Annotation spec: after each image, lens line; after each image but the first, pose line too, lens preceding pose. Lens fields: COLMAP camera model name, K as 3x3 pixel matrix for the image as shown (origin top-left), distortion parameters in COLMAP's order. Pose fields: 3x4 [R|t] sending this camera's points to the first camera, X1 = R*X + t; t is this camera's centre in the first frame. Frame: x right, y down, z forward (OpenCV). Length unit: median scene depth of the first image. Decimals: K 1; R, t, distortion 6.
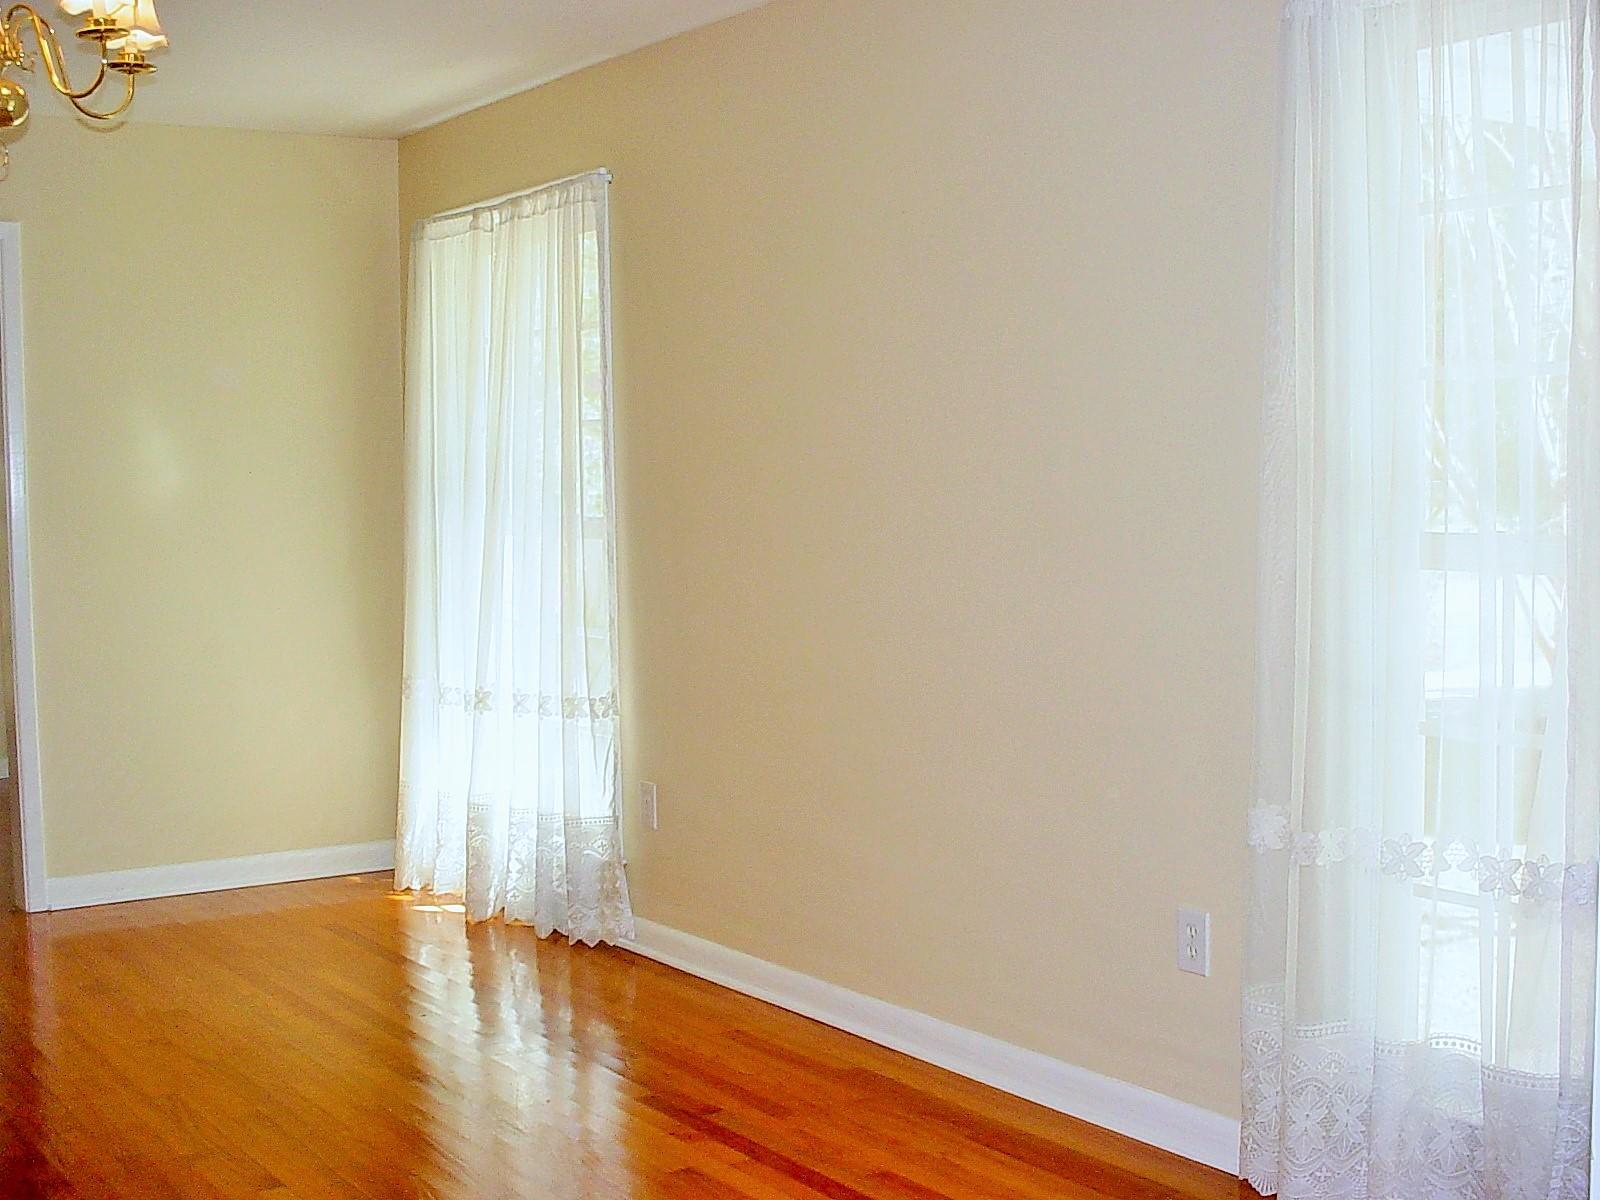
lens RADIAL K [[1995.2, 0, 800.0], [0, 1995.2, 600.0], [0, 0, 1]] dist [-0.206929, 0.111407]
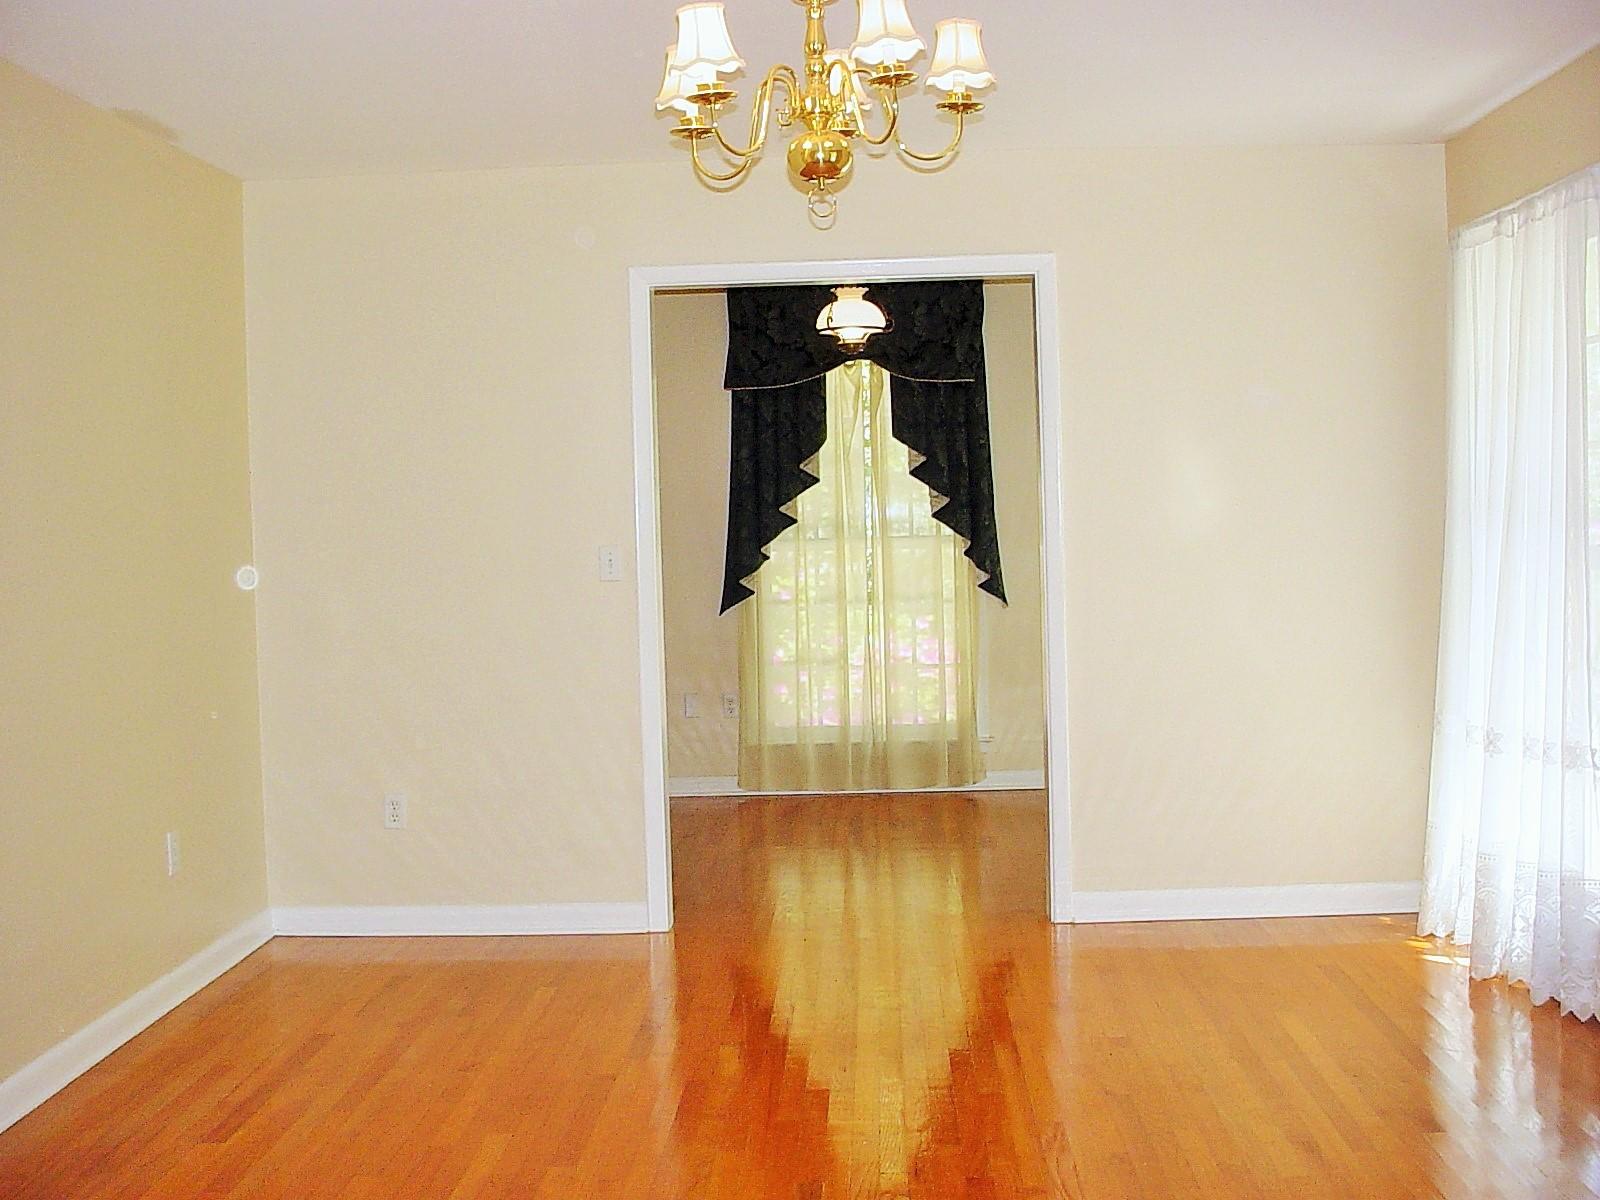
lens RADIAL K [[1995.2, 0, 800.0], [0, 1995.2, 600.0], [0, 0, 1]] dist [-0.206929, 0.111407]
pose [[0.795764, 0.023803, -0.605139, 0.129201], [-0.025372, 0.999660, 0.005957, -0.013166], [0.605075, 0.010613, 0.796098, 0.076670]]
